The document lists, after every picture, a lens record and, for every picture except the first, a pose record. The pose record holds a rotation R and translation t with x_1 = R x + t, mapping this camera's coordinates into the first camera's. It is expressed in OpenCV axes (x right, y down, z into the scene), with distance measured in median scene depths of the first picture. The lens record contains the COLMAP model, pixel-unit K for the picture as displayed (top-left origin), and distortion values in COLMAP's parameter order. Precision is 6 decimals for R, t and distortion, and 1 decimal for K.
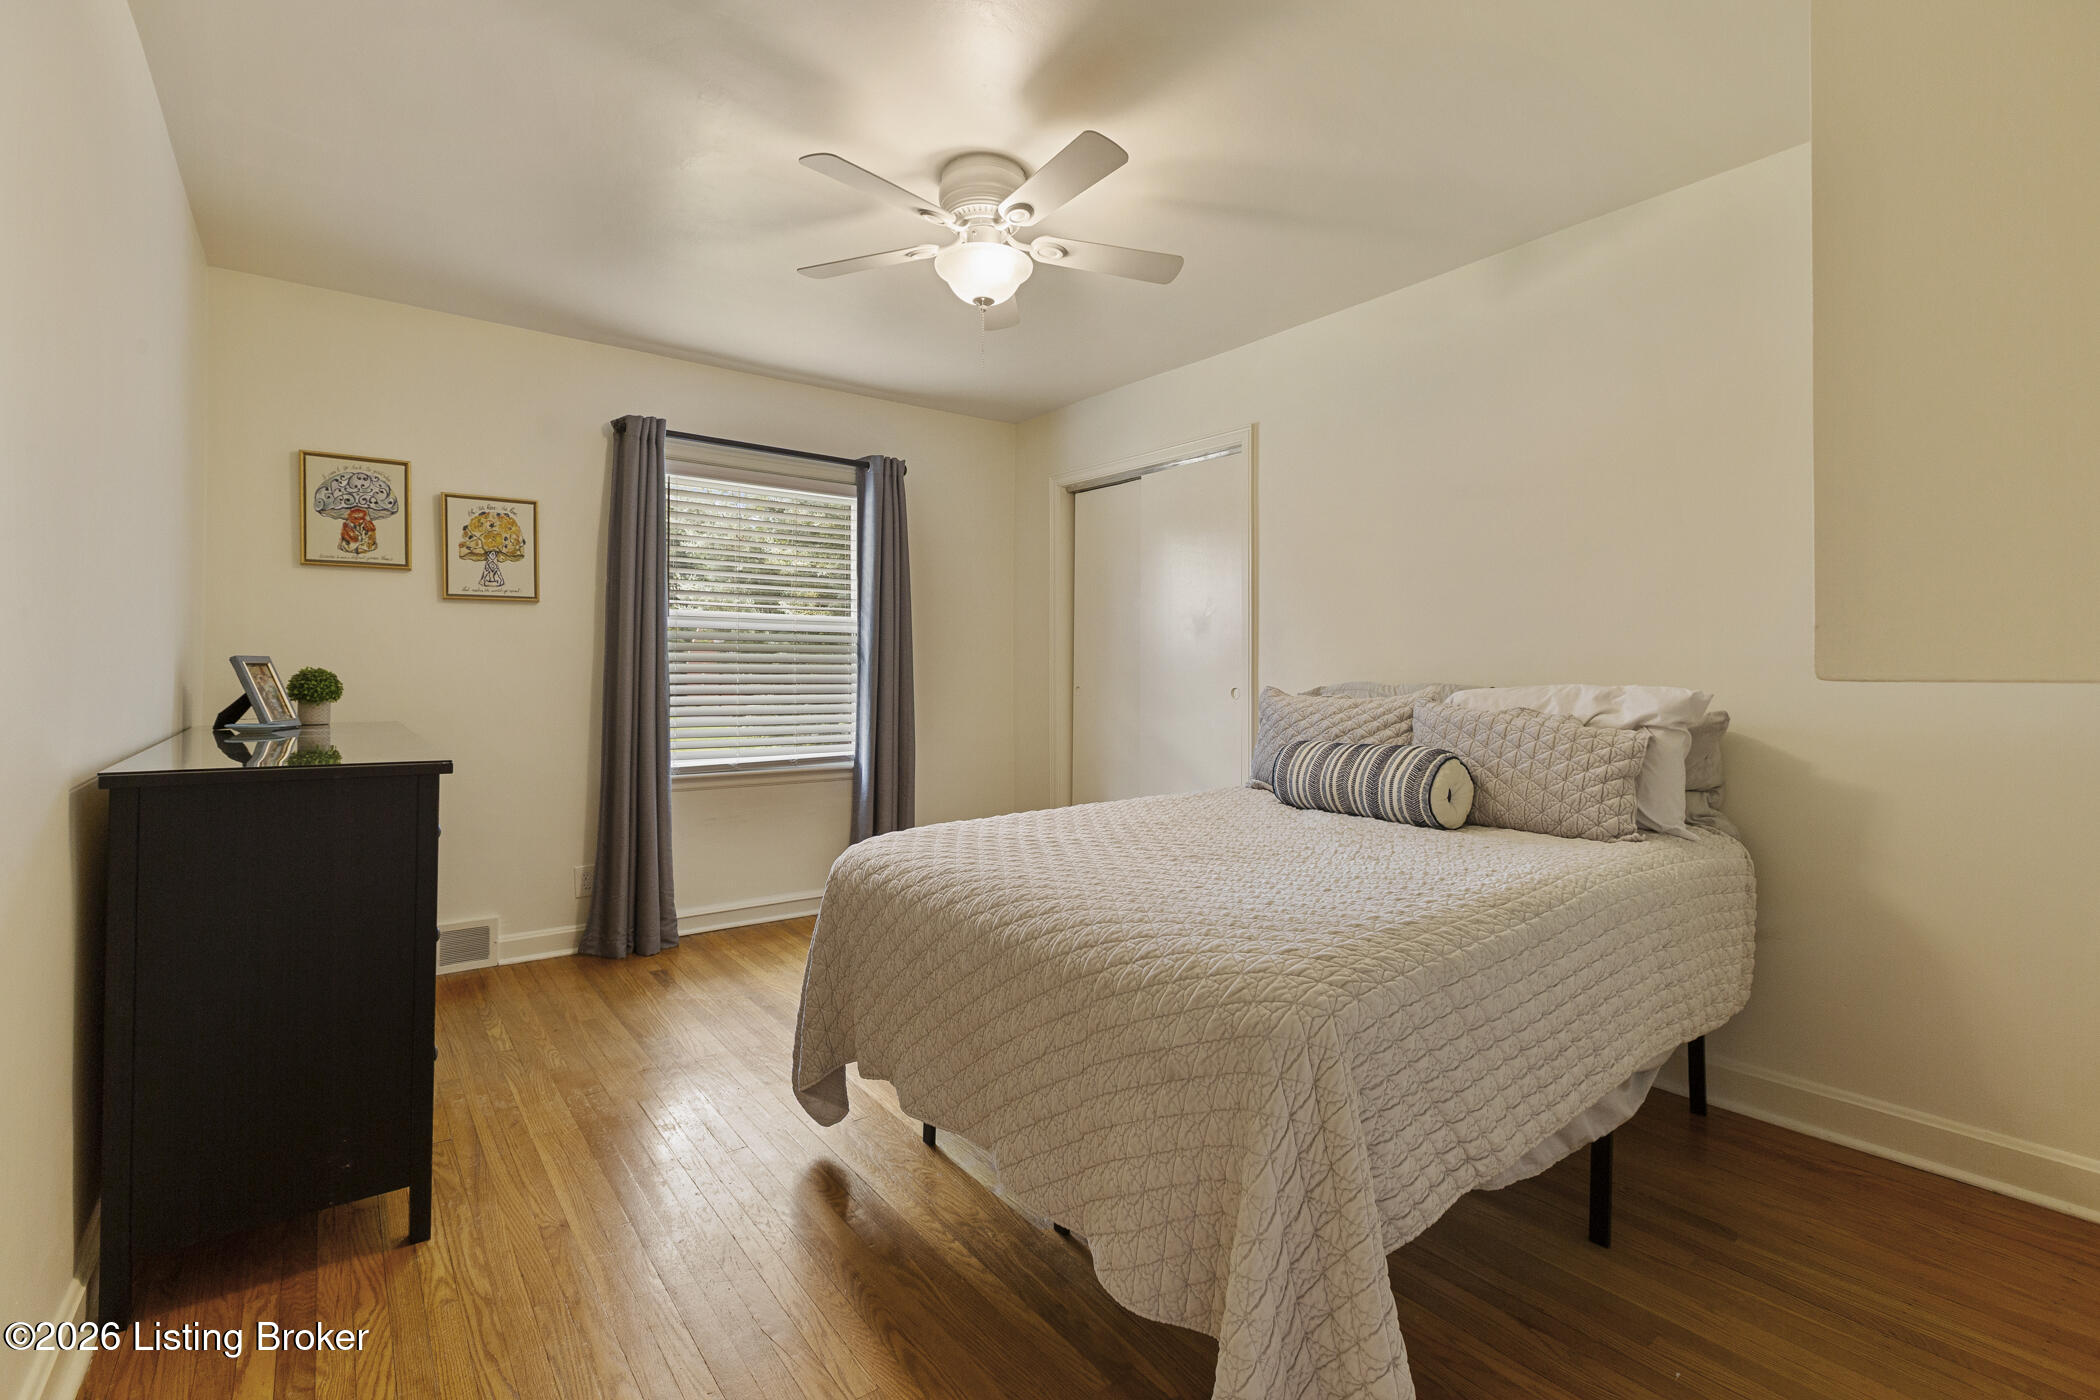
lens RADIAL K [[936.6, 0, 1047.8], [0, 936.6, 686.1], [0, 0, 1]] dist [0.000273, -0.001053]
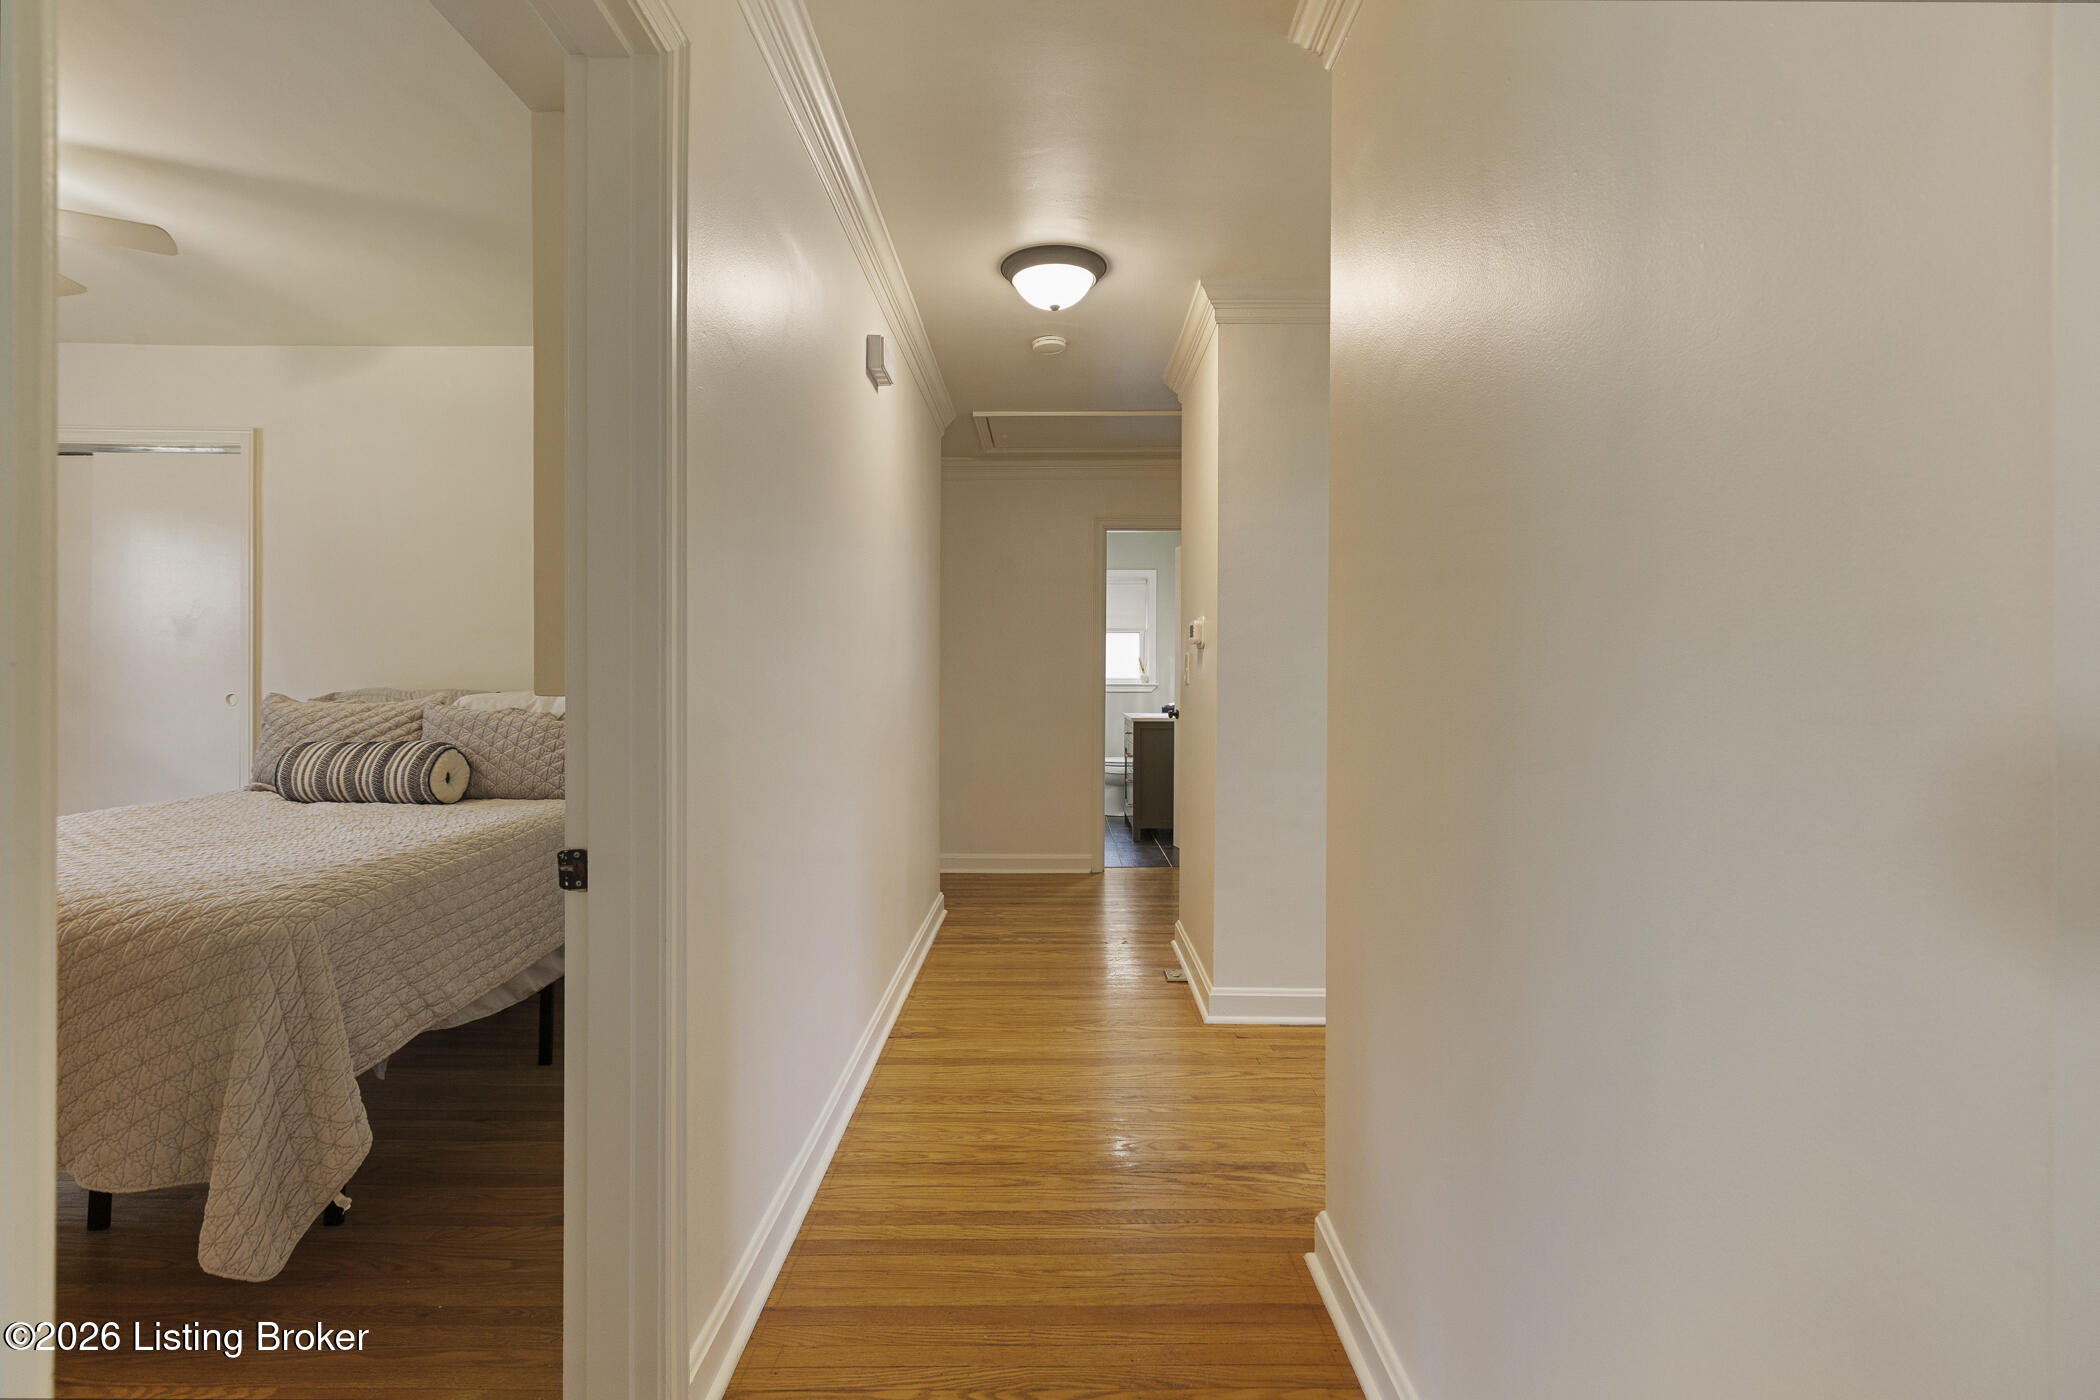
lens RADIAL K [[936.6, 0, 1044.7], [0, 936.6, 673.6], [0, 0, 1]] dist [0.000273, -0.001053]
pose [[0.613014, 0.003859, 0.790062, -0.128483], [0.005925, 0.999937, -0.009482, -0.013232], [-0.790050, 0.010494, 0.612953, -0.669344]]
